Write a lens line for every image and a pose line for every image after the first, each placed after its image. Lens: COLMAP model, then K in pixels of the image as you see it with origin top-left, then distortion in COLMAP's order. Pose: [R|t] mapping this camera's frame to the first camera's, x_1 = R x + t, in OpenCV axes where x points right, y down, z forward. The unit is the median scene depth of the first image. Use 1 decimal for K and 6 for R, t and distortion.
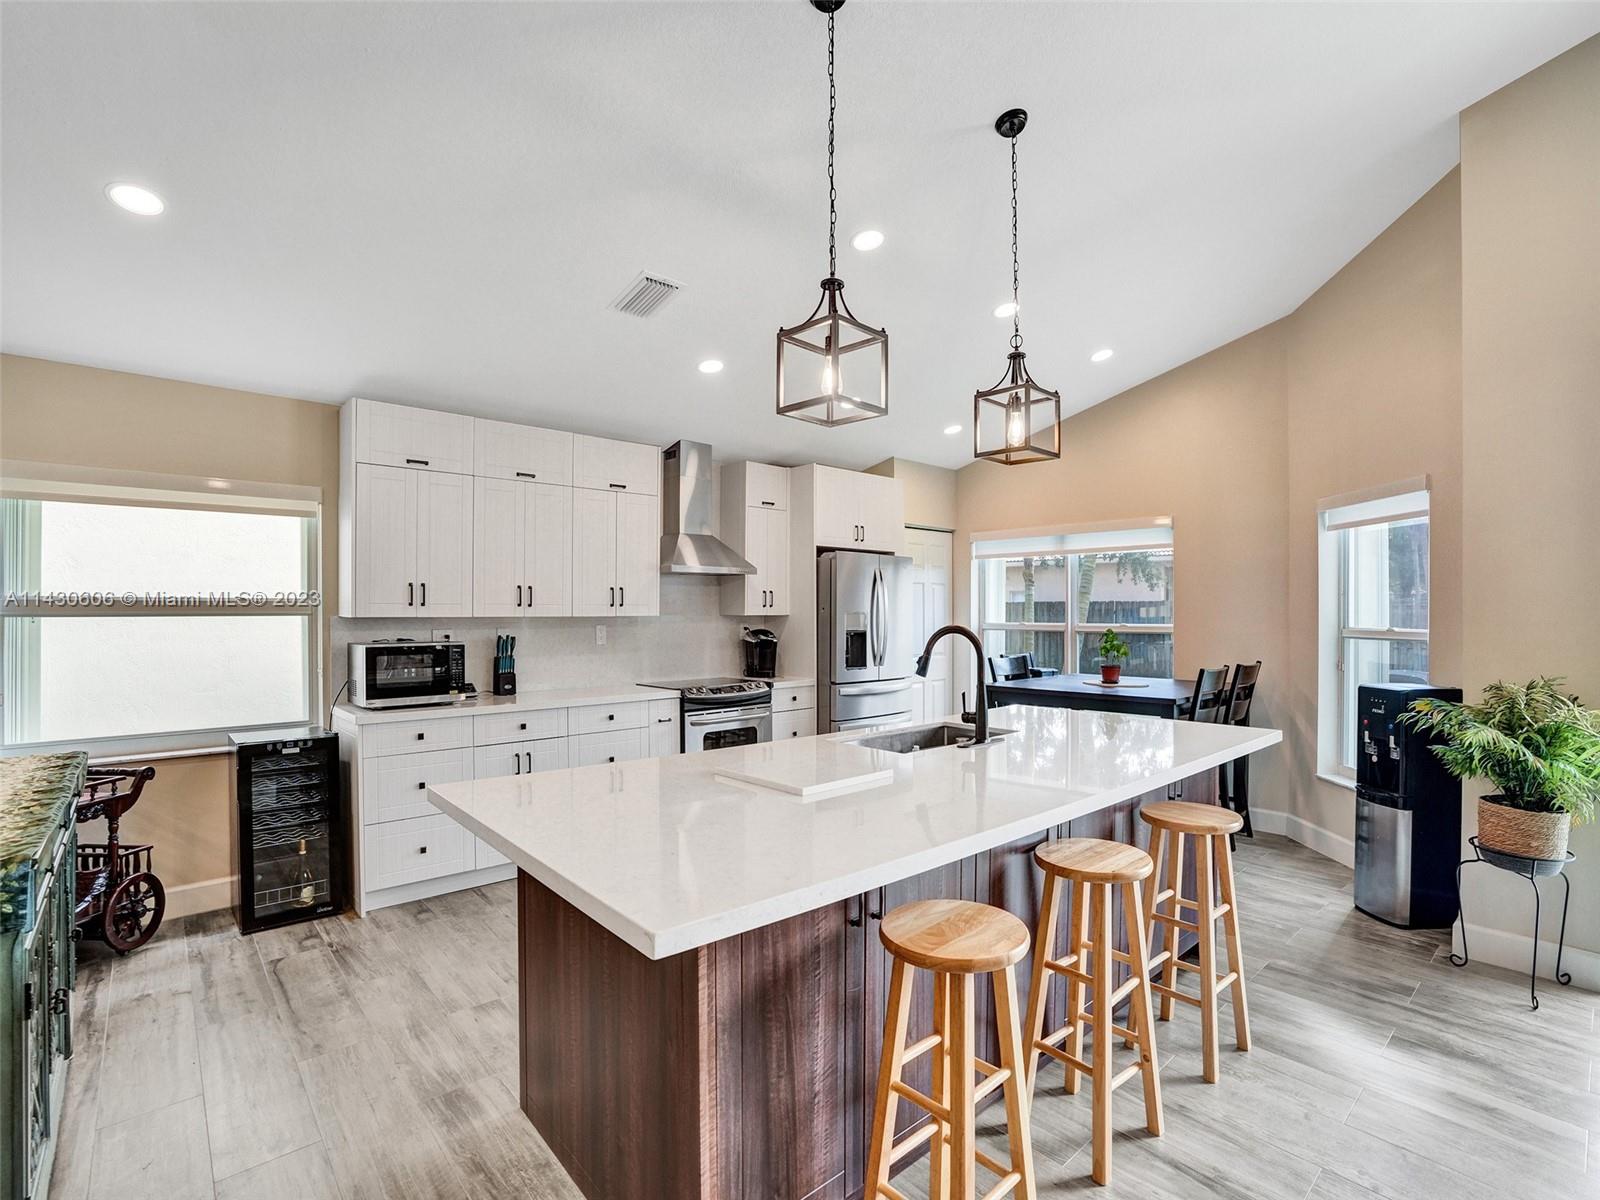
lens RADIAL K [[759.6, 0, 813.2], [0, 759.6, 611.6], [0, 0, 1]] dist [-0.062462, 0.023226]
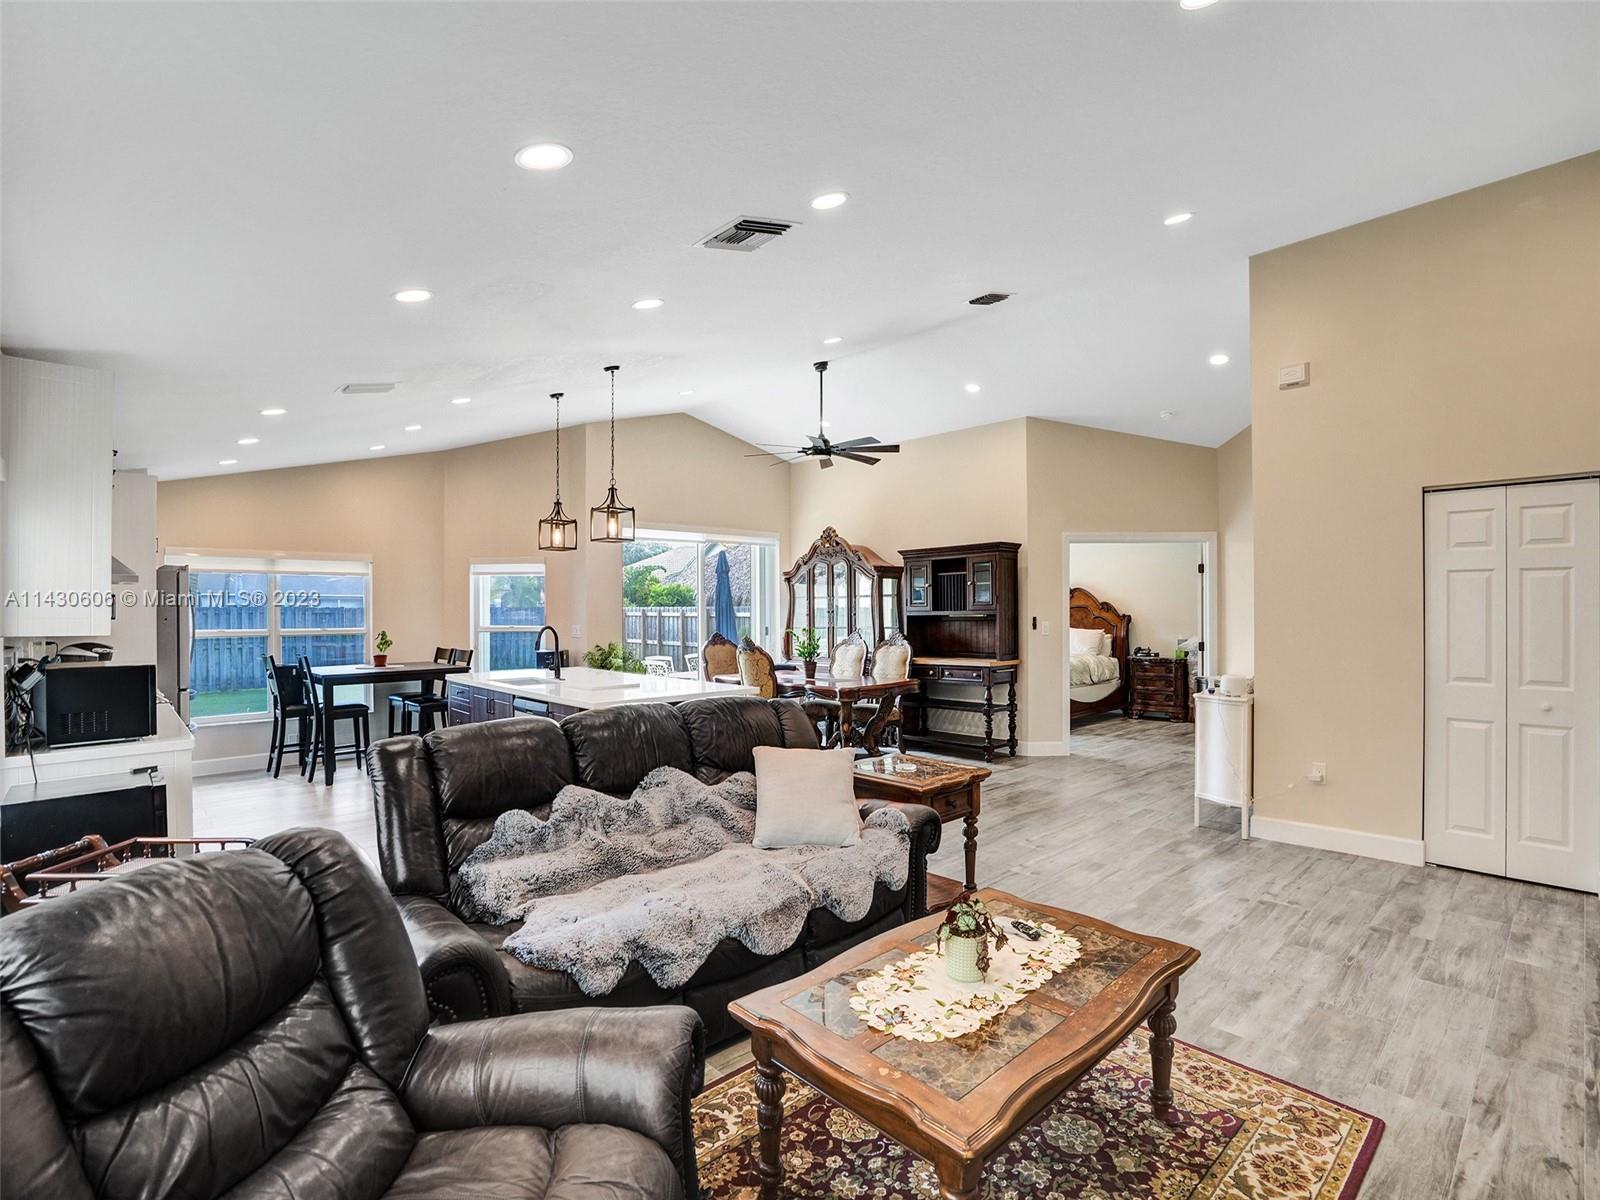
lens RADIAL K [[766.2, 0, 805.1], [0, 766.2, 599.5], [0, 0, 1]] dist [-0.062393, 0.026126]
pose [[-0.017894, 0.013994, 0.999742, -1.275497], [0.008373, 0.999869, -0.013846, -0.013774], [-0.999805, 0.008123, -0.018009, 0.203342]]
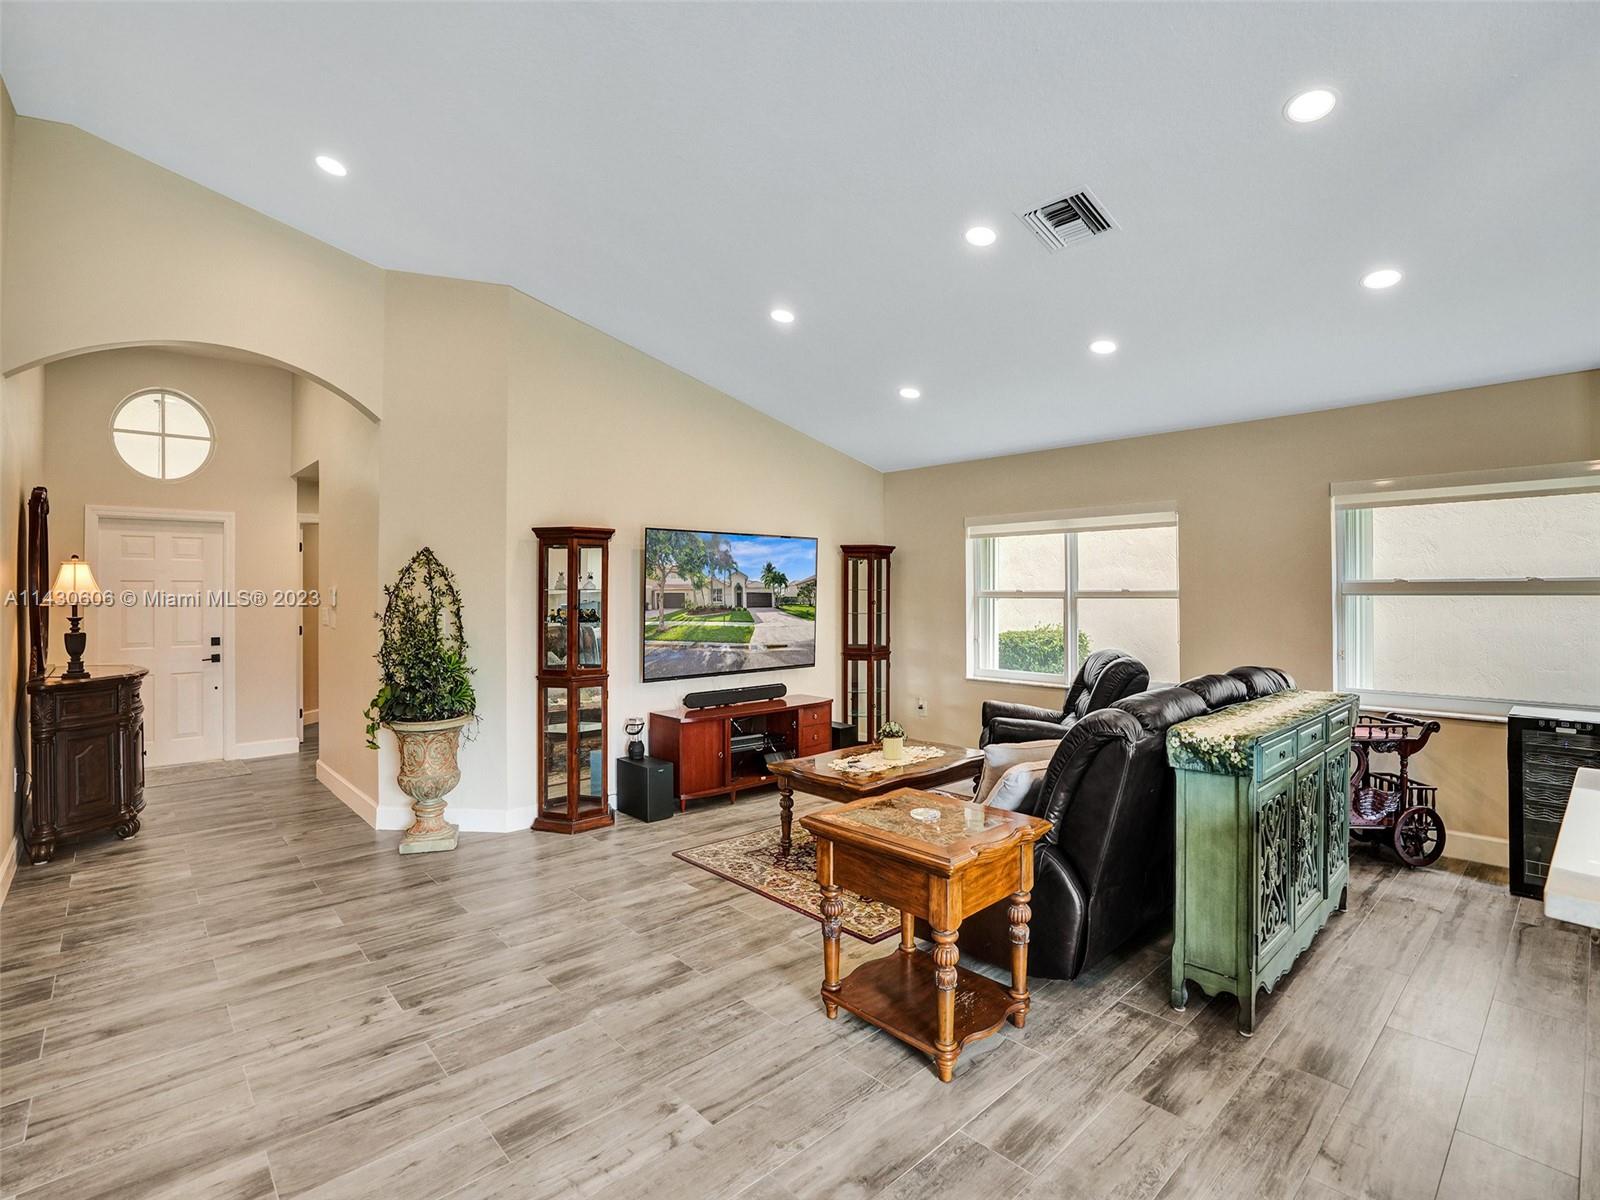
lens RADIAL K [[778.1, 0, 808.6], [0, 778.1, 573.1], [0, 0, 1]] dist [-0.066727, 0.029376]
pose [[0.013249, -0.019221, -0.999727, 0.229804], [0.005025, 0.999804, -0.019156, -0.008152], [0.999900, -0.004769, 0.013343, -0.027939]]
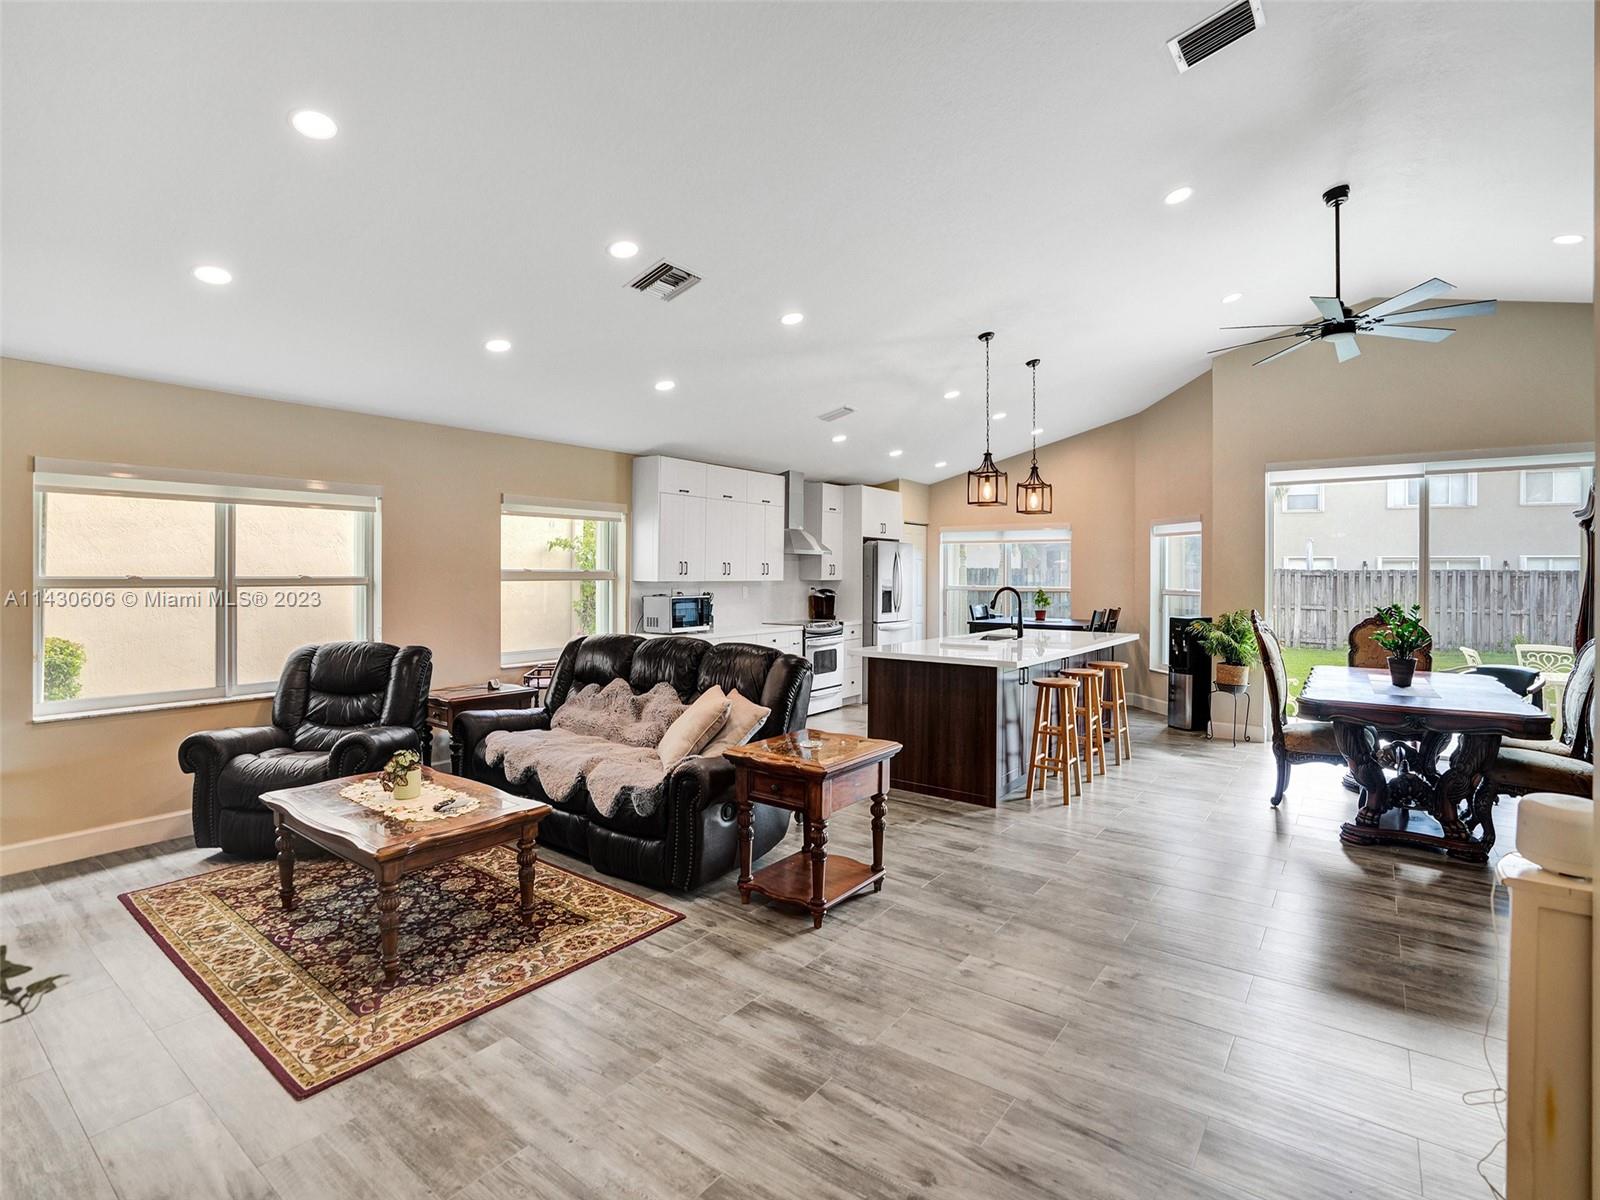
lens RADIAL K [[778.1, 0, 808.6], [0, 778.1, 573.1], [0, 0, 1]] dist [-0.066727, 0.029376]
pose [[0.980953, 0.006156, 0.194146, -0.547657], [-0.006380, 0.999980, 0.000531, -0.013651], [-0.194139, -0.001759, 0.980972, -0.743526]]
